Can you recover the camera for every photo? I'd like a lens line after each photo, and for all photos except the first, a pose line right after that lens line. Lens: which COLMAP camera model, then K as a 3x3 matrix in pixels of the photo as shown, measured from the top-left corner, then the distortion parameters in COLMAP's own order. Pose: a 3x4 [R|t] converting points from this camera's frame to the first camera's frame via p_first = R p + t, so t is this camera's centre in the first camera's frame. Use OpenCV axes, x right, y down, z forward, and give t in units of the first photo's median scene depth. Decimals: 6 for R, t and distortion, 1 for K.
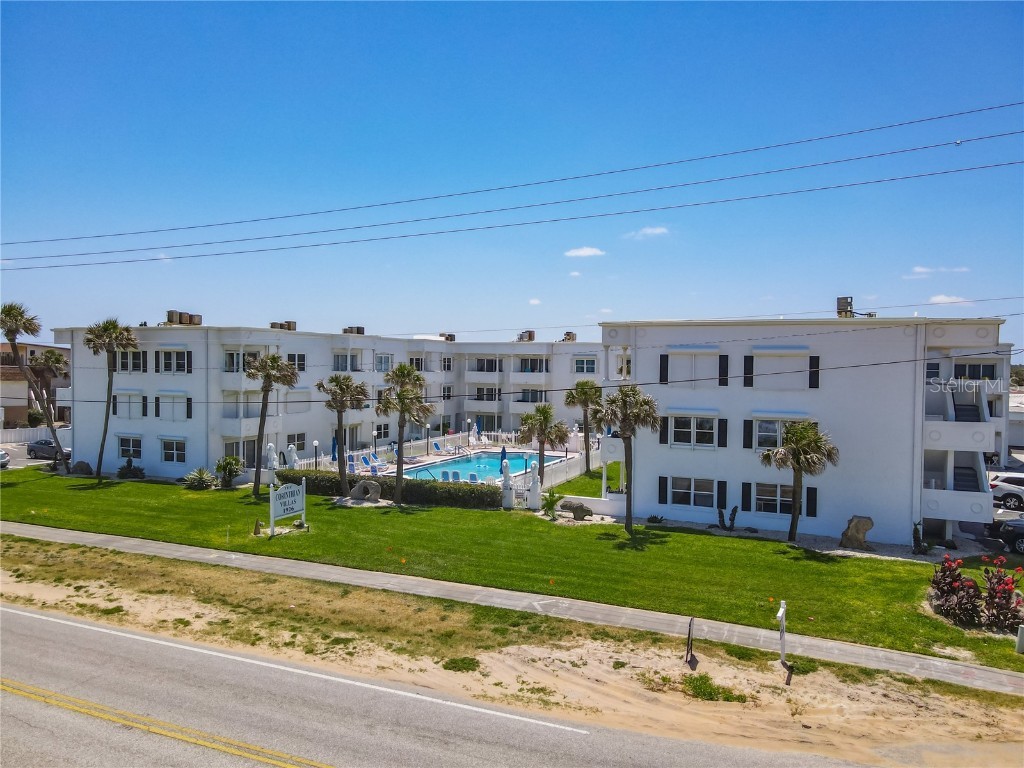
lens RADIAL K [[745.6, 0, 513.1], [0, 745.6, 378.8], [0, 0, 1]] dist [0.011945, 0.001398]
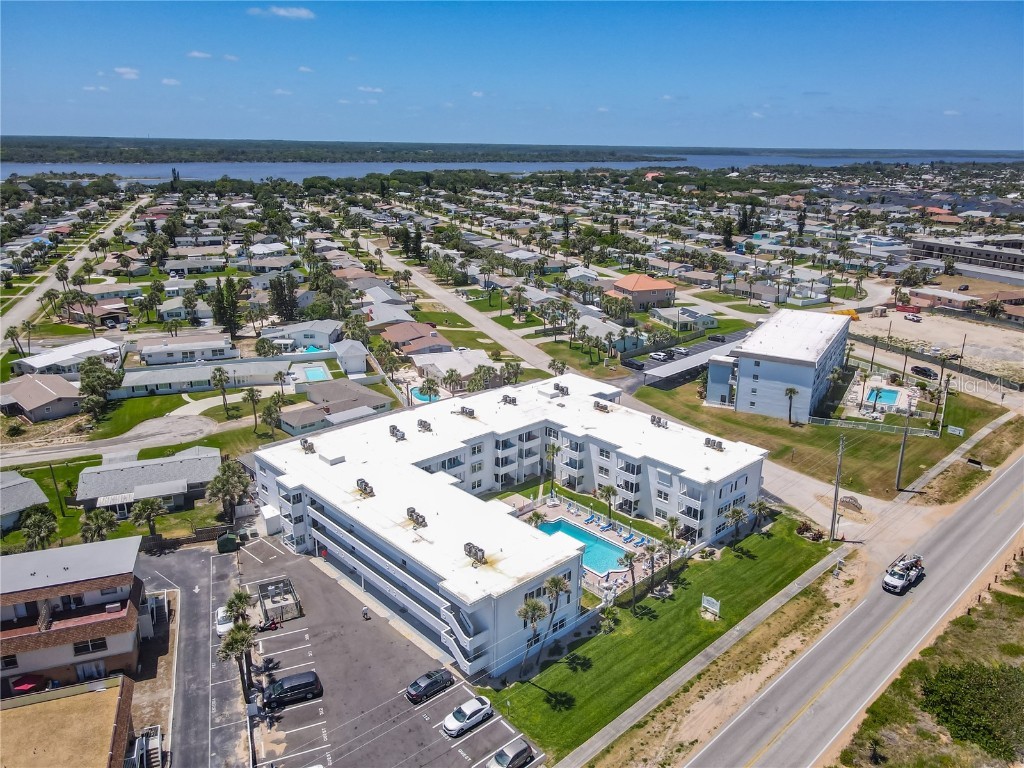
lens RADIAL K [[749.4, 0, 512.0], [0, 749.4, 384.0], [0, 0, 1]] dist [0.018201, 0.007524]
pose [[0.397388, -0.287802, 0.871351, -3.368912], [0.012323, 0.951133, 0.308534, -1.765889], [-0.917568, -0.111871, 0.381516, 0.911212]]
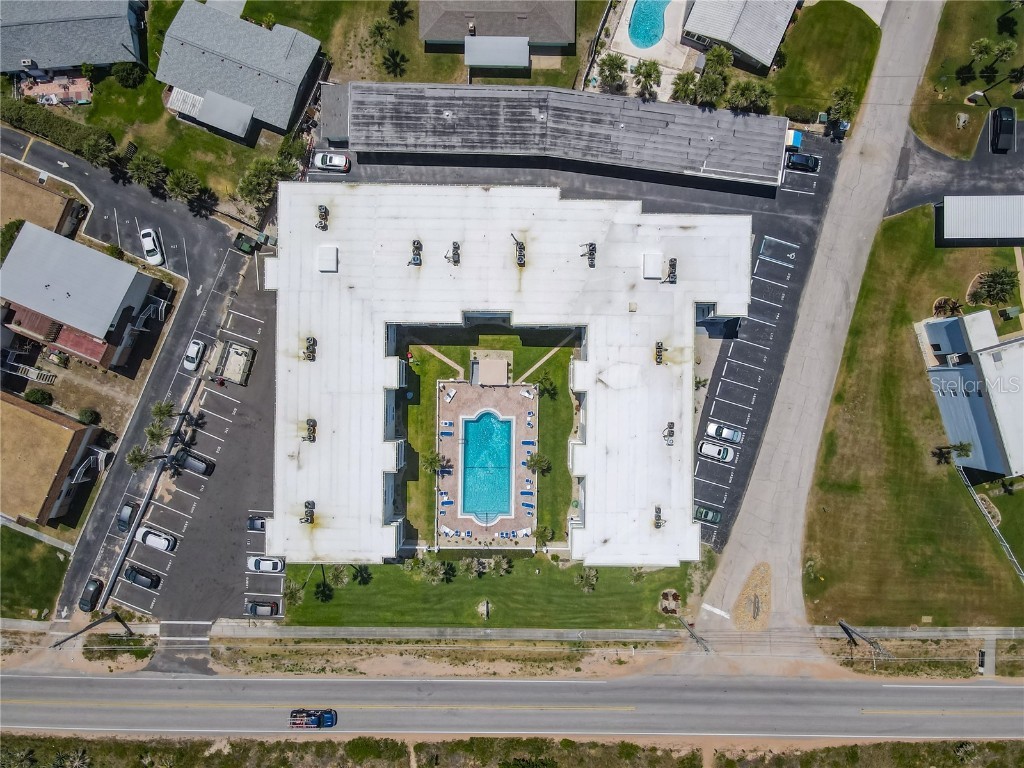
lens RADIAL K [[745.6, 0, 513.1], [0, 745.6, 378.8], [0, 0, 1]] dist [0.011945, 0.001398]
pose [[0.920860, -0.389831, -0.006940, 0.272025], [0.016808, 0.021908, 0.999619, -3.881390], [-0.389531, -0.920626, 0.026726, 2.259231]]
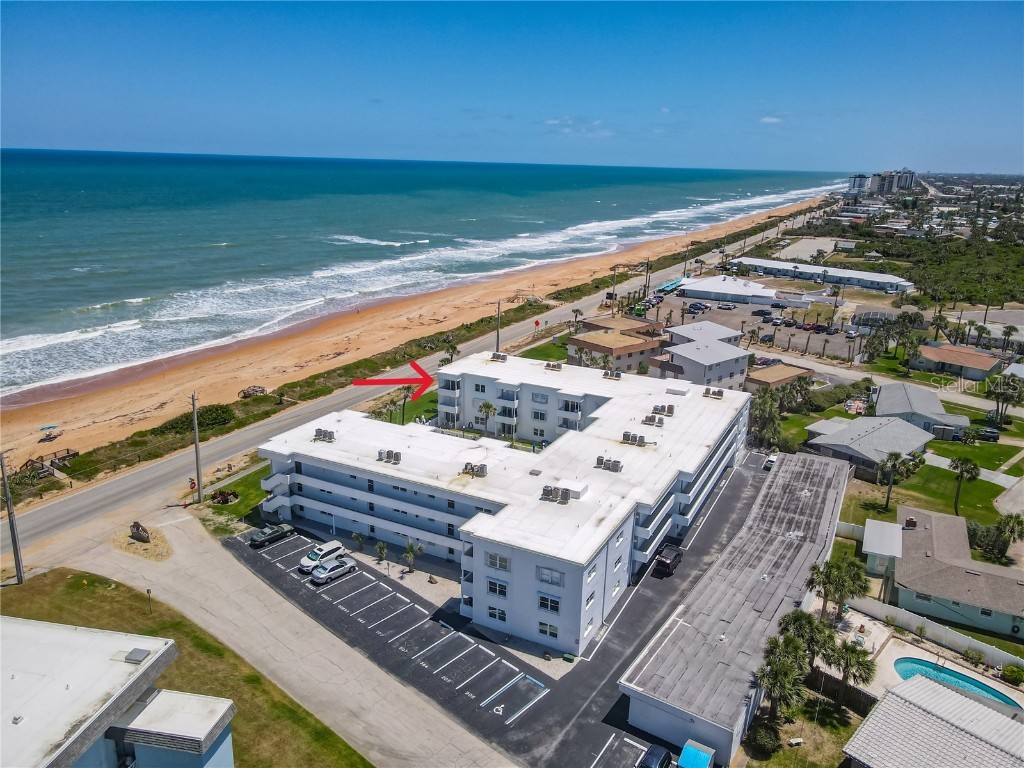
lens RADIAL K [[749.4, 0, 512.0], [0, 749.4, 384.0], [0, 0, 1]] dist [0.018201, 0.007524]
pose [[-0.059037, 0.260345, -0.963709, 4.047828], [-0.054526, 0.963111, 0.263523, -1.337961], [0.996766, 0.068105, -0.042664, 2.472270]]
